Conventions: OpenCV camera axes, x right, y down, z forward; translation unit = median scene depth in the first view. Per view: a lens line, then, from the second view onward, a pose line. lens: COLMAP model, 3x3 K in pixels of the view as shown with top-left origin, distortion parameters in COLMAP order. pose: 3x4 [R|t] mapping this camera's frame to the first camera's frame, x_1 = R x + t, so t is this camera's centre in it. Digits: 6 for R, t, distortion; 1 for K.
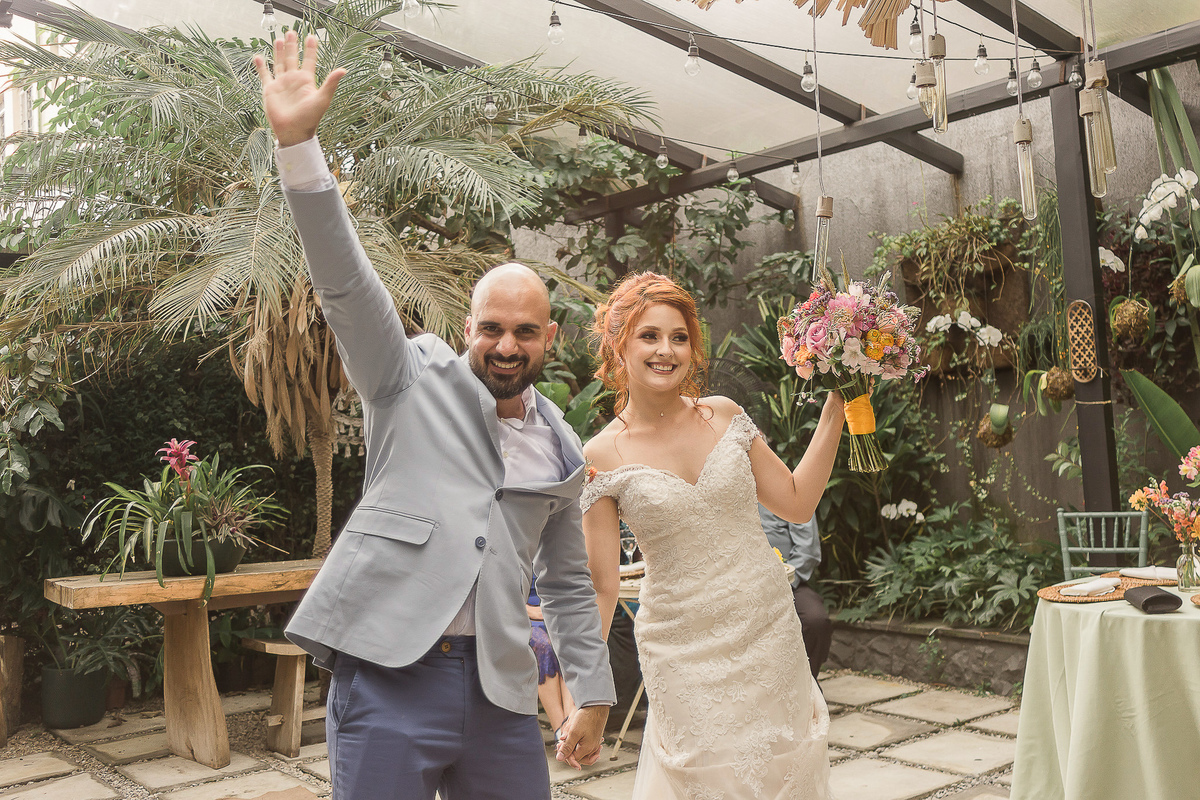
lens RADIAL K [[1316.5, 0, 600.9], [0, 1316.5, 367.9], [0, 0, 1]] dist [0.009546, 0.012715]
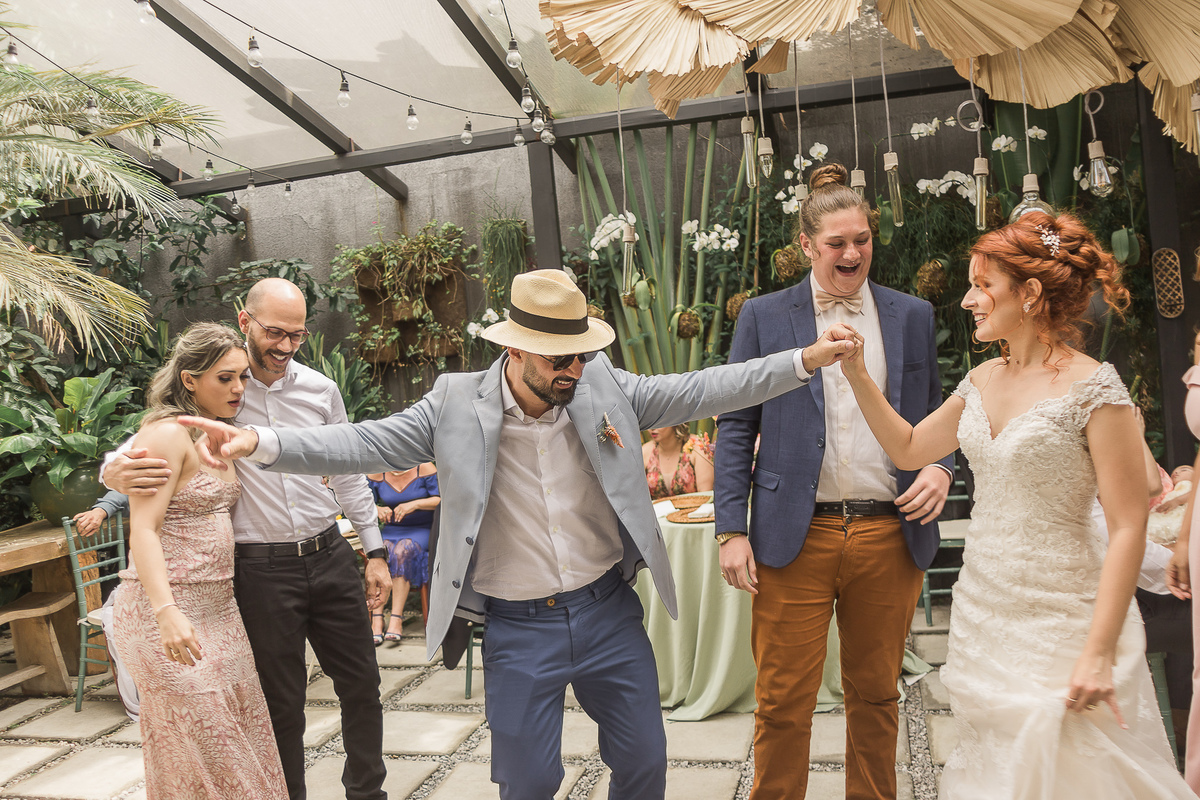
lens RADIAL K [[1100.5, 0, 594.0], [0, 1100.5, 376.5], [0, 0, 1]] dist [-0.105837, 0.077515]
pose [[0.814855, -0.026295, 0.579068, -0.197856], [0.015769, 0.999606, 0.023201, -0.002855], [-0.579450, -0.009774, 0.814949, 0.057898]]
